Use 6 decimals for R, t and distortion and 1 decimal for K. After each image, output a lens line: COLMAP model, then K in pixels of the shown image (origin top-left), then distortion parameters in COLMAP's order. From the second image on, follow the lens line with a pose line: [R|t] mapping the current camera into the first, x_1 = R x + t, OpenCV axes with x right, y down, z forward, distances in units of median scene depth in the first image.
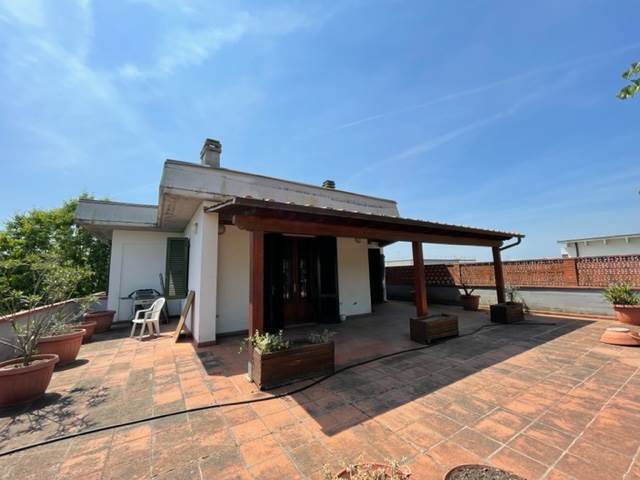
lens RADIAL K [[258.7, 0, 320.0], [0, 258.7, 240.0], [0, 0, 1]] dist [-0.000744, -0.000138]
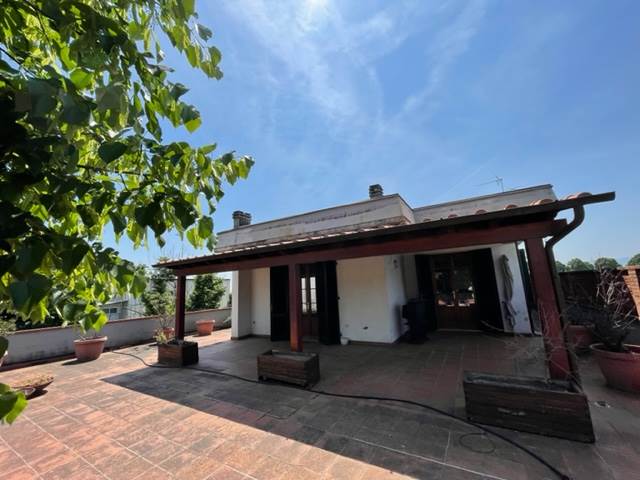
lens RADIAL K [[263.2, 0, 320.0], [0, 263.2, 240.0], [0, 0, 1]] dist [0.014542, 0.000144]
pose [[0.435807, -0.149029, -0.887616, 2.173218], [0.154850, 0.983906, -0.089167, 0.031094], [0.886619, -0.098587, 0.451870, 1.214996]]
